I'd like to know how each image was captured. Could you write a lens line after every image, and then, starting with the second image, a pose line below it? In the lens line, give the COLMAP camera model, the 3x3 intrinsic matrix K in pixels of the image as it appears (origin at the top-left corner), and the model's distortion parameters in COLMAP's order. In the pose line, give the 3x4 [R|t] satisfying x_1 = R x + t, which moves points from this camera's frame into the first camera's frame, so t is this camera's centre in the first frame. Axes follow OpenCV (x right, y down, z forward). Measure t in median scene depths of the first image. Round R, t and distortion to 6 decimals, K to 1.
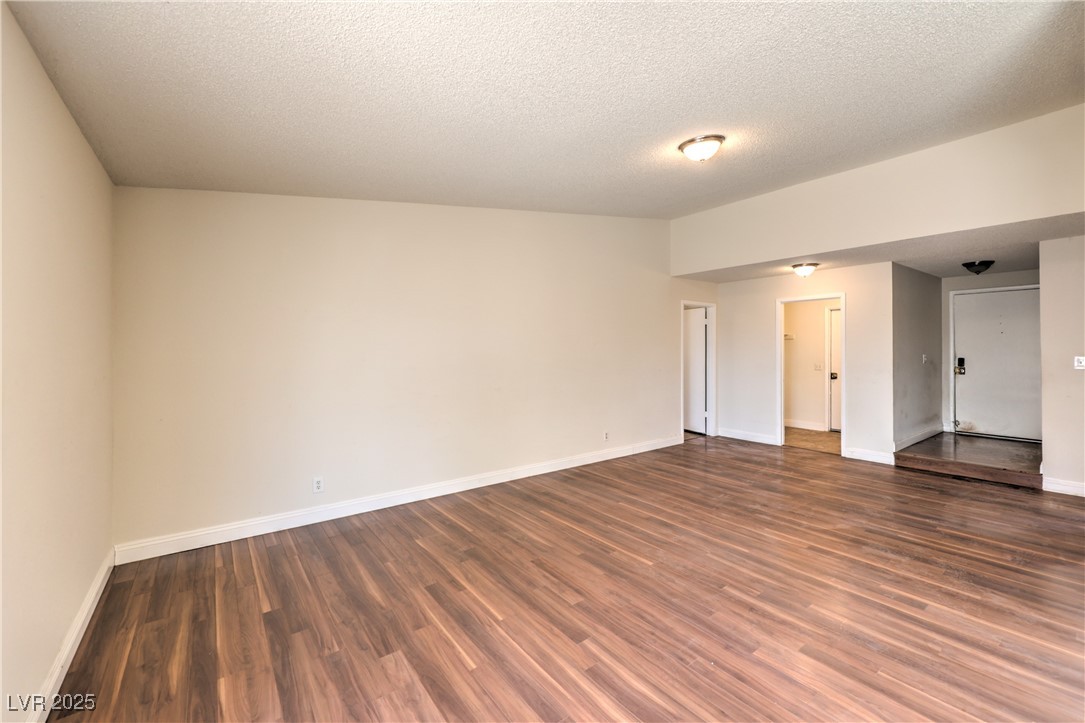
lens RADIAL K [[437.8, 0, 557.6], [0, 437.8, 349.5], [0, 0, 1]] dist [0.007494, -0.001790]
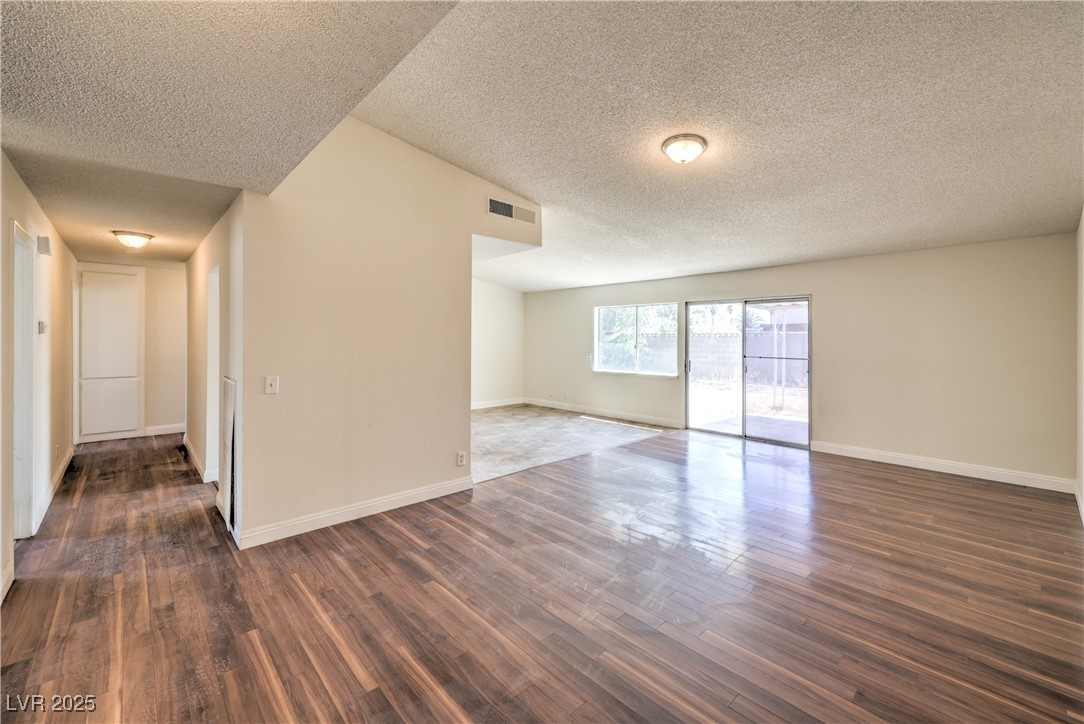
lens RADIAL K [[437.3, 0, 553.2], [0, 437.3, 353.2], [0, 0, 1]] dist [0.007494, -0.001790]
pose [[-0.995685, -0.000024, -0.092793, 0.728312], [-0.002683, 0.999589, 0.028532, -0.010998], [0.092754, 0.028658, -0.995277, 1.978824]]
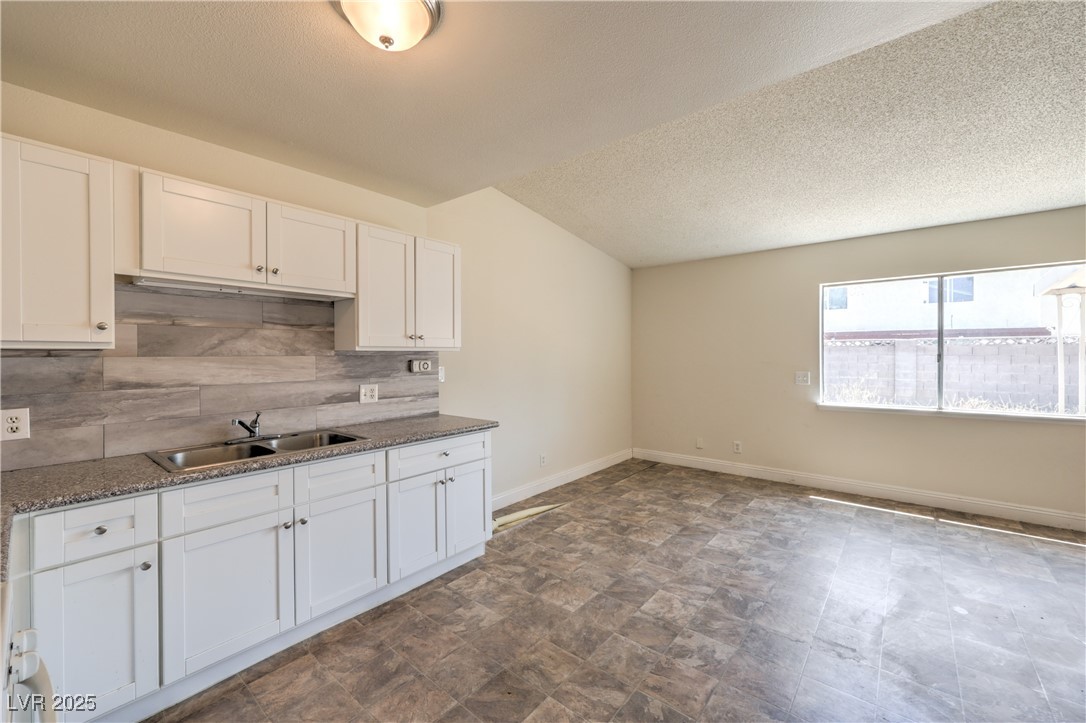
lens RADIAL K [[438.2, 0, 549.0], [0, 438.2, 361.3], [0, 0, 1]] dist [0.007494, -0.001790]
pose [[-0.976951, 0.010954, -0.213181, 1.348428], [0.007054, 0.999794, 0.019050, 0.003001], [0.213346, 0.017107, -0.976827, 0.562482]]
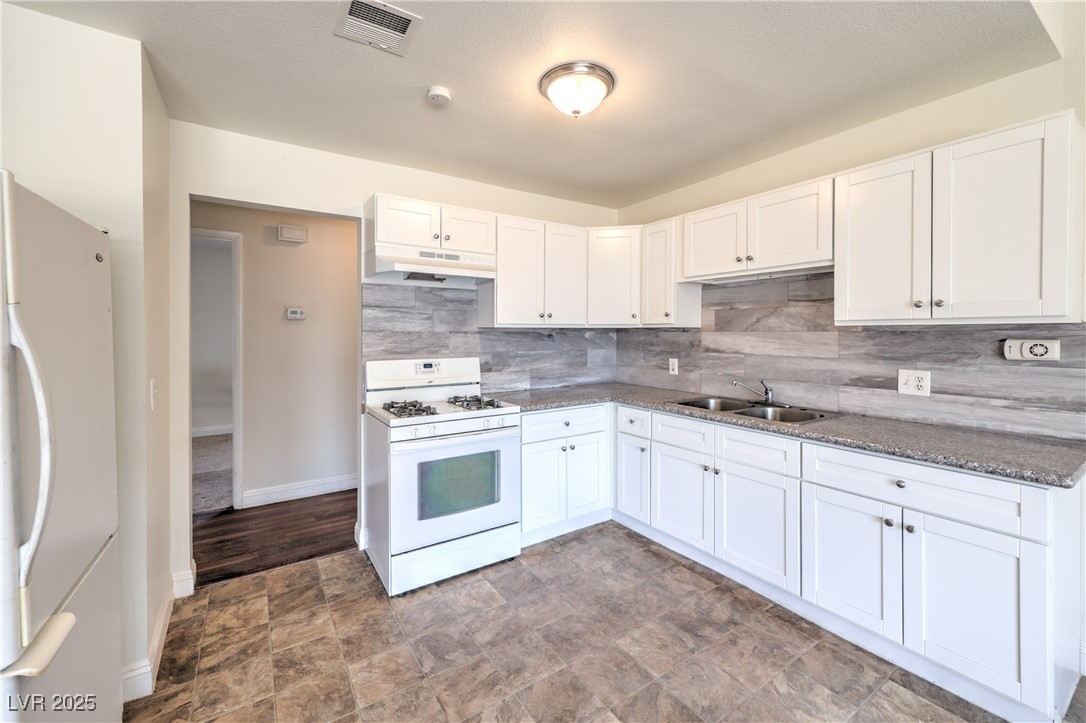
lens RADIAL K [[438.2, 0, 539.4], [0, 438.2, 336.5], [0, 0, 1]] dist [0.007494, -0.001790]
pose [[0.079803, -0.004434, 0.996801, 0.801625], [-0.001573, 0.999988, 0.004574, 0.010992], [-0.996809, -0.001933, 0.079795, 0.123018]]
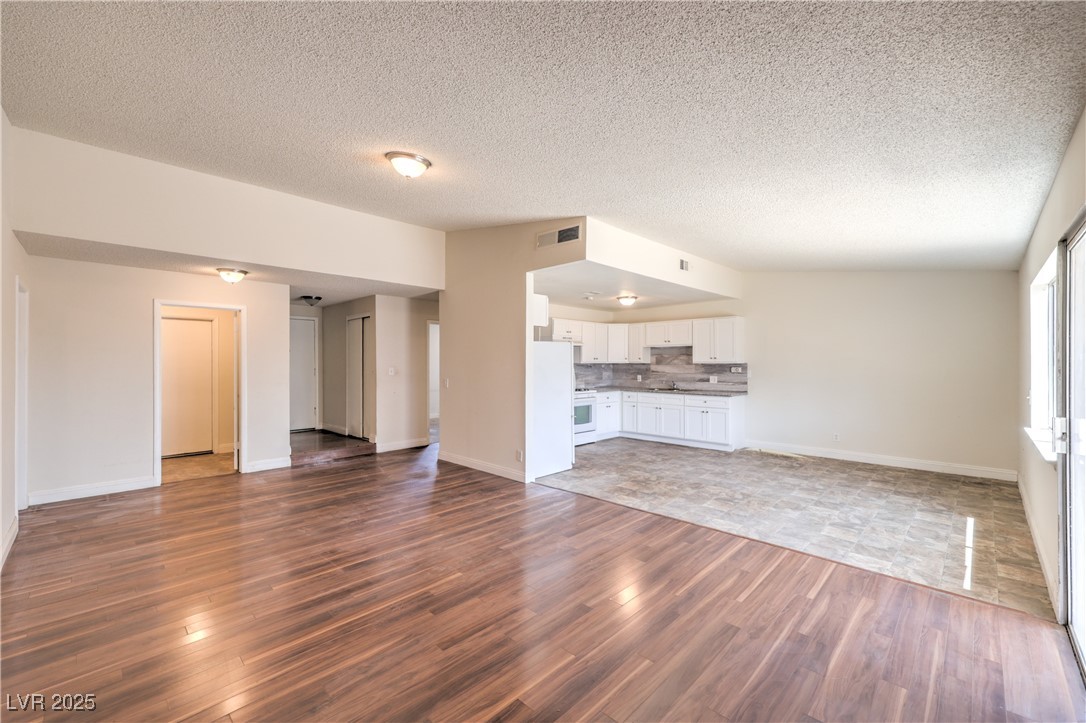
lens RADIAL K [[438.2, 0, 542.5], [0, 438.2, 373.0], [0, 0, 1]] dist [0.007494, -0.001790]
pose [[-0.126207, -0.020177, 0.991799, -0.708246], [-0.000006, 0.999793, 0.020338, 0.000161], [-0.992004, 0.002561, -0.126181, 0.814639]]
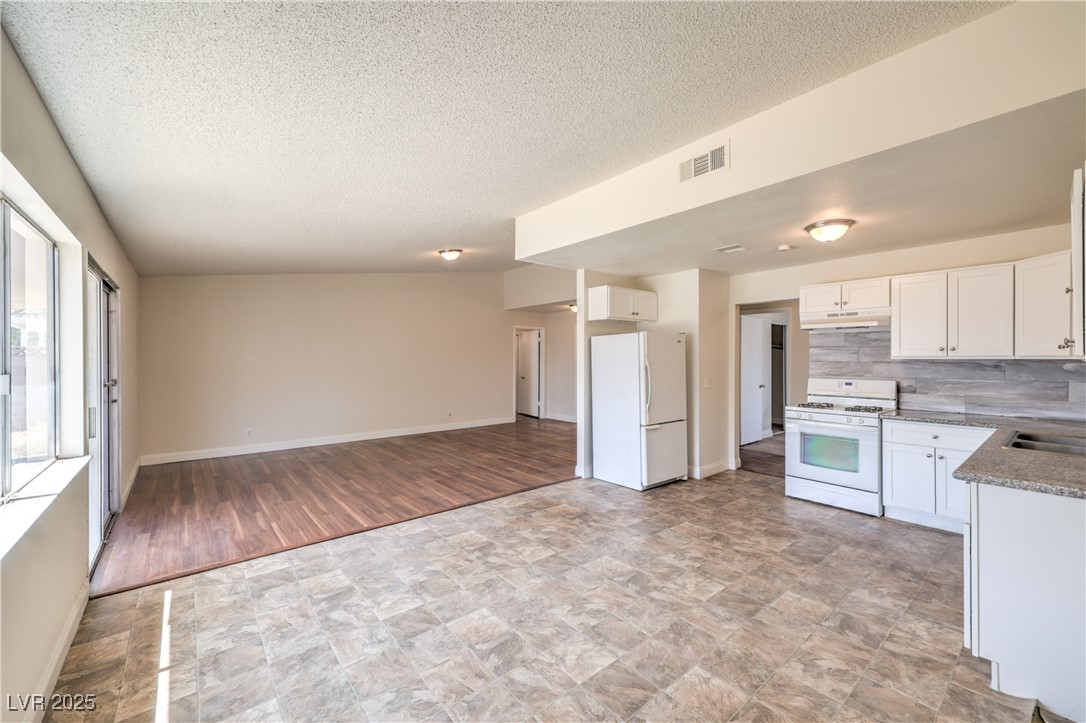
lens RADIAL K [[438.2, 0, 549.5], [0, 438.2, 359.2], [0, 0, 1]] dist [0.007494, -0.001790]
pose [[0.999426, 0.000733, 0.033872, 0.688803], [-0.000883, 0.999990, 0.004434, -0.007757], [-0.033869, -0.004461, 0.999416, -0.925899]]
